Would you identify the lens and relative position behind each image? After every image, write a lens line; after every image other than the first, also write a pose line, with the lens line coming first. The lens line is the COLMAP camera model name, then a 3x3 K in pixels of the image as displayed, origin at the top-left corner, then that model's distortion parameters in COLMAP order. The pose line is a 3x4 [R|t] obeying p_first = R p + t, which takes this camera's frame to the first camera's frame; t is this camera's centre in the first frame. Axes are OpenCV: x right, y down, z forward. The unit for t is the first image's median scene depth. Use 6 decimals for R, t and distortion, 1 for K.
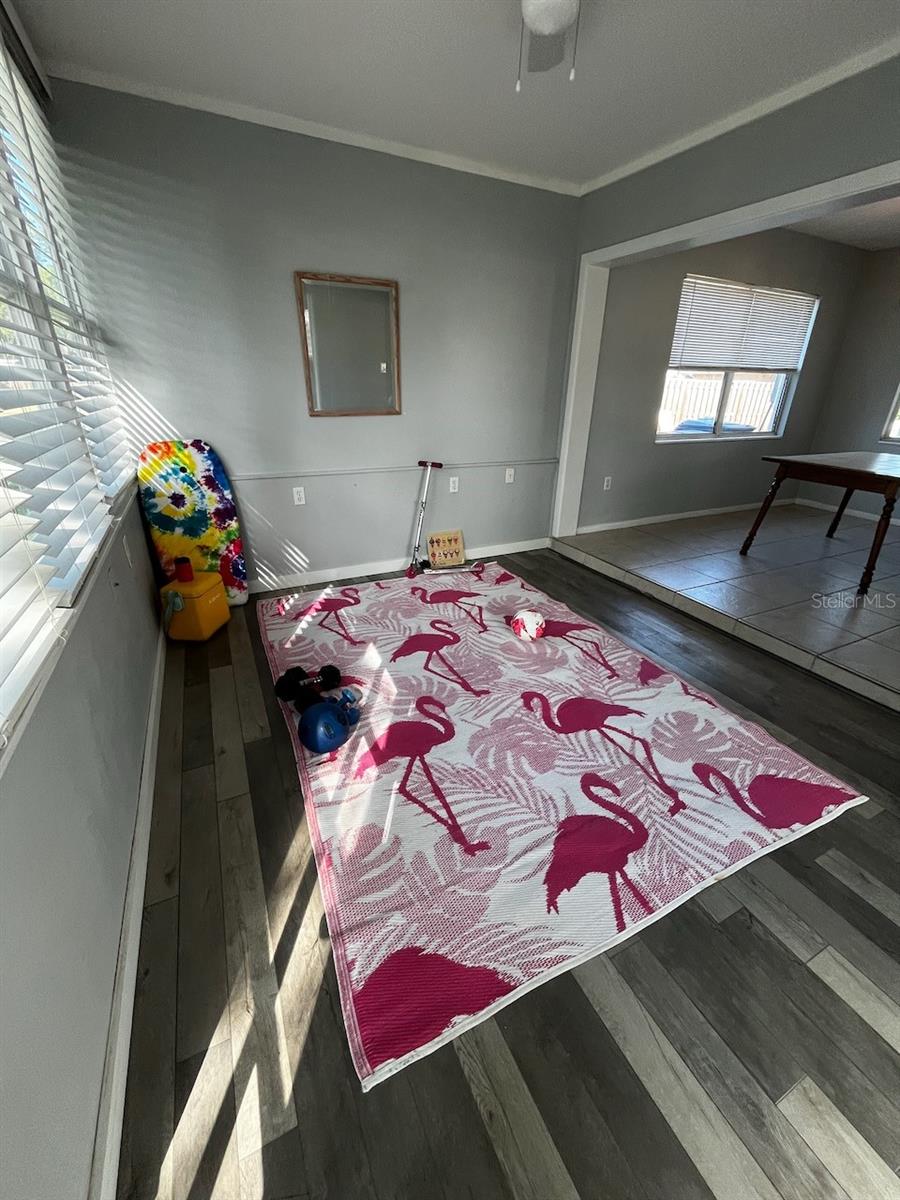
lens RADIAL K [[482.6, 0, 455.1], [0, 482.6, 600.9], [0, 0, 1]] dist [-0.004332, -0.000508]
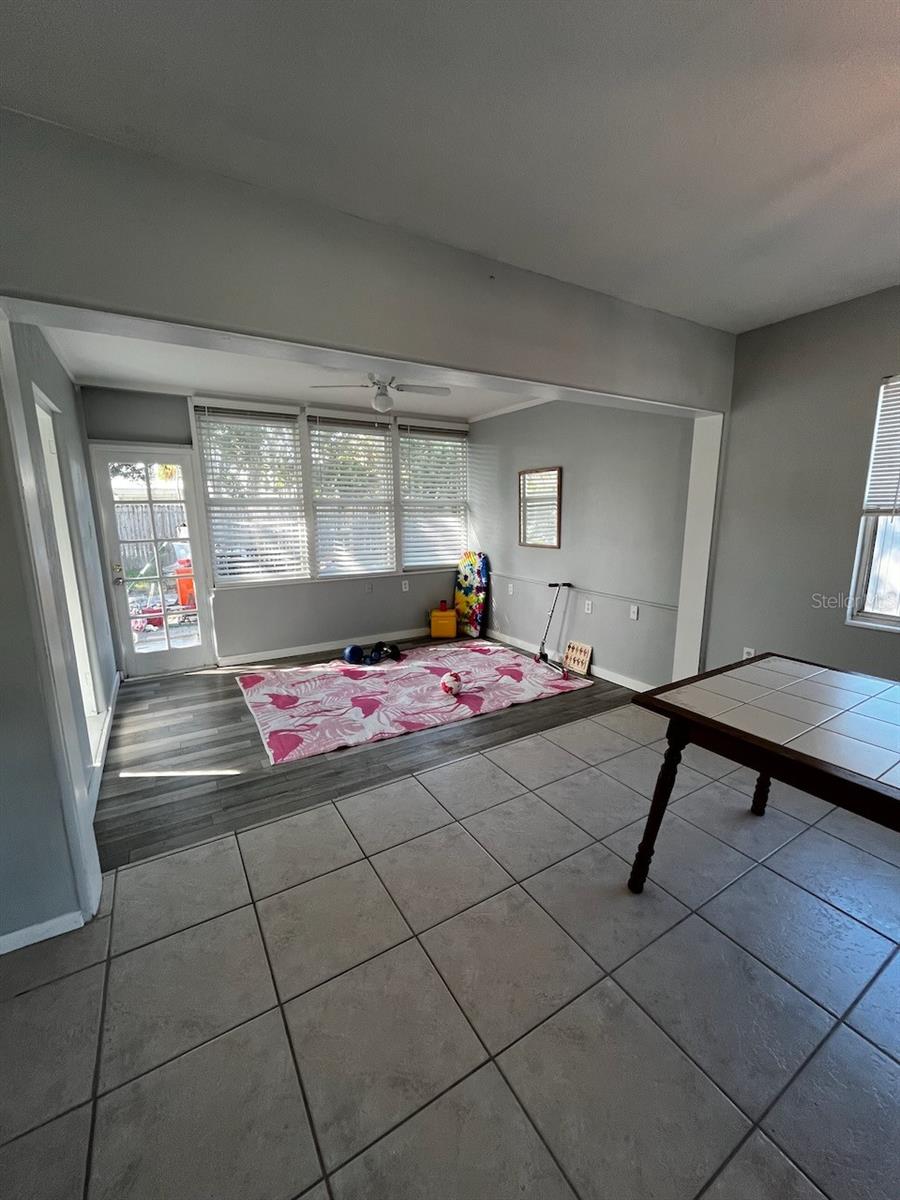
lens RADIAL K [[482.6, 0, 455.1], [0, 482.6, 600.9], [0, 0, 1]] dist [-0.004332, -0.000508]
pose [[0.089936, 0.165568, -0.982089, 1.543202], [-0.404724, 0.907070, 0.115858, -0.349369], [0.910005, 0.387056, 0.148588, 0.692561]]
